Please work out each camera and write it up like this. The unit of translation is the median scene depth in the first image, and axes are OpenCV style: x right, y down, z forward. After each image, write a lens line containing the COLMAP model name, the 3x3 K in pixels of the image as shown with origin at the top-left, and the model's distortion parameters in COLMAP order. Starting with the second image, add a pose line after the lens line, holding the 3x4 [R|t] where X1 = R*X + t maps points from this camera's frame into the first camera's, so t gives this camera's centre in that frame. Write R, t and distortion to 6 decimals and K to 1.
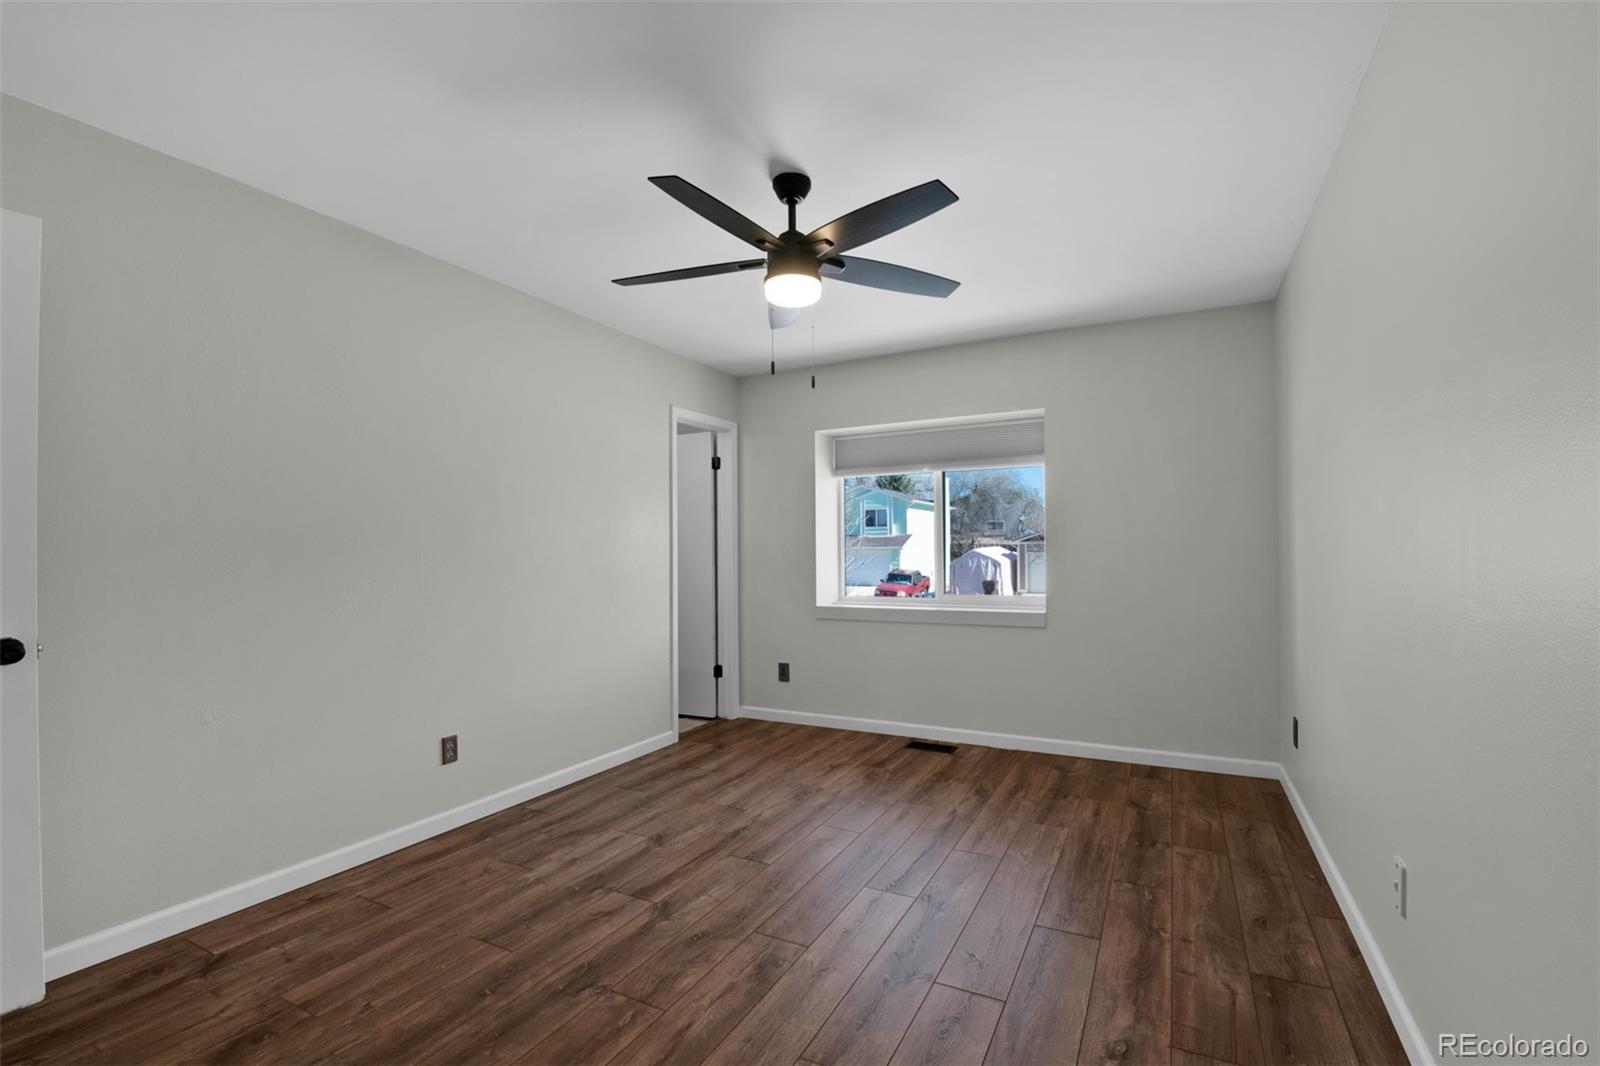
lens RADIAL K [[697.0, 0, 806.2], [0, 697.0, 558.2], [0, 0, 1]] dist [-0.004464, -0.008600]
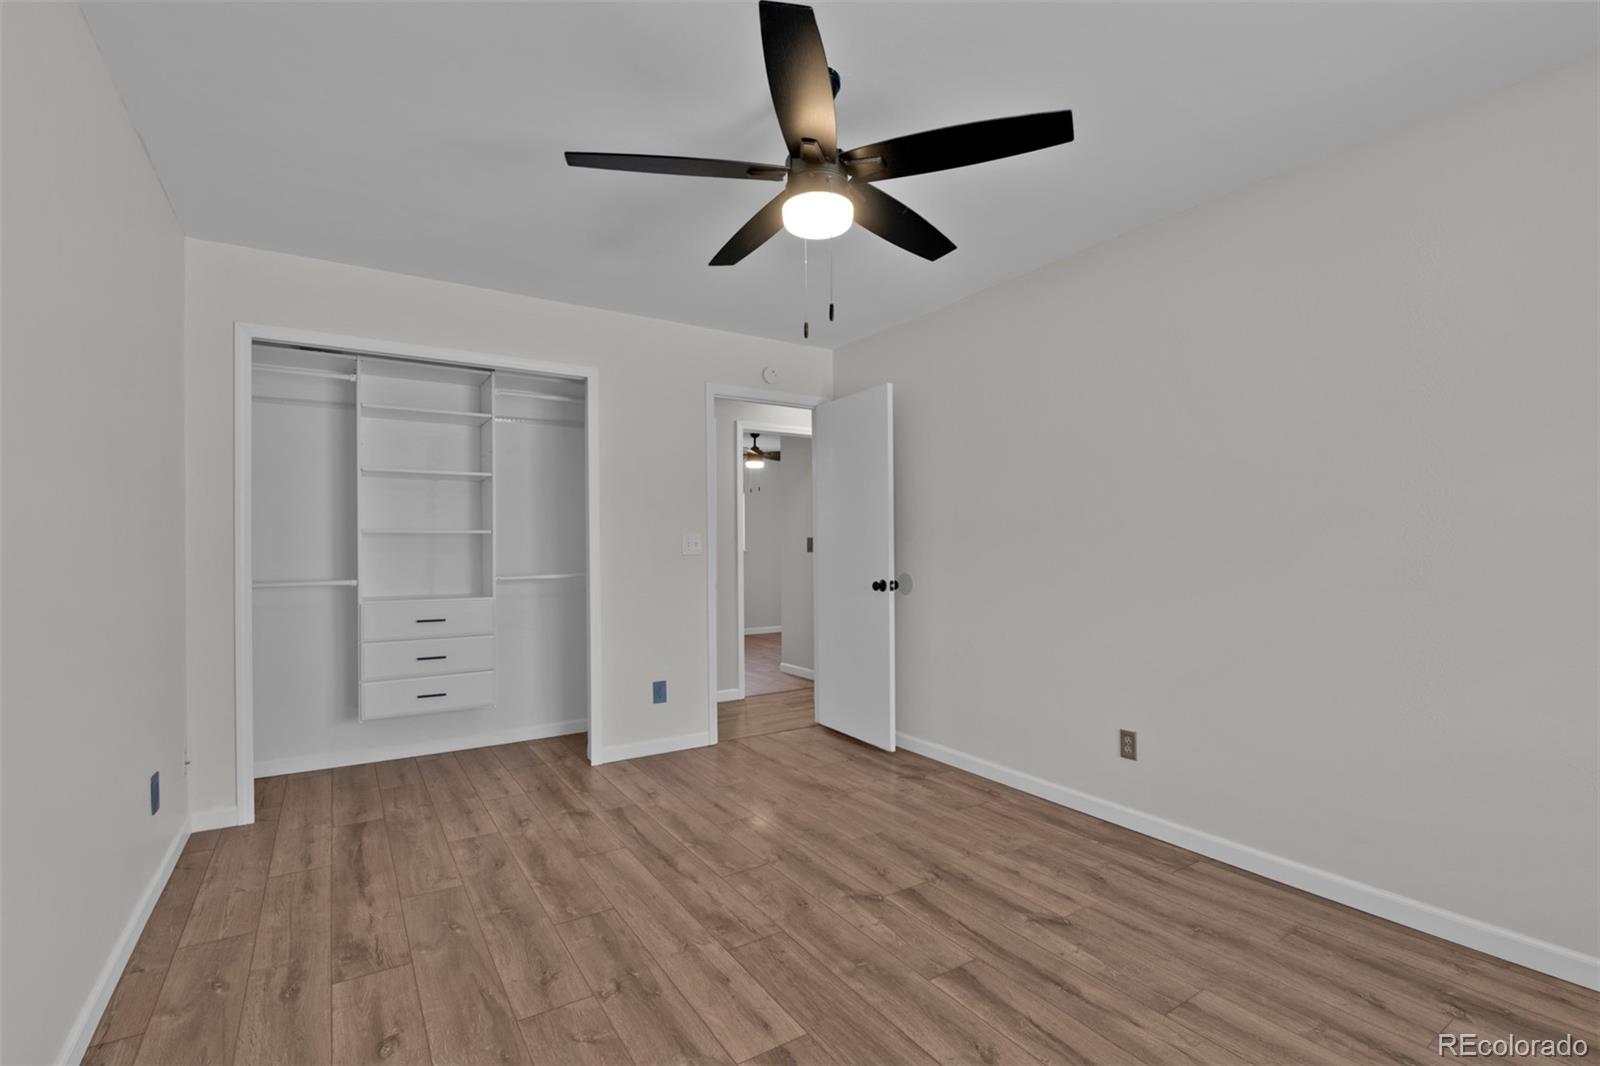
lens RADIAL K [[720.0, 0, 807.7], [0, 720.0, 541.6], [0, 0, 1]] dist [0.000093, -0.008811]
pose [[-0.486204, 0.006603, -0.873821, 0.588535], [0.003956, 0.999978, 0.005356, -0.012690], [0.873837, -0.000853, -0.486219, 1.134083]]
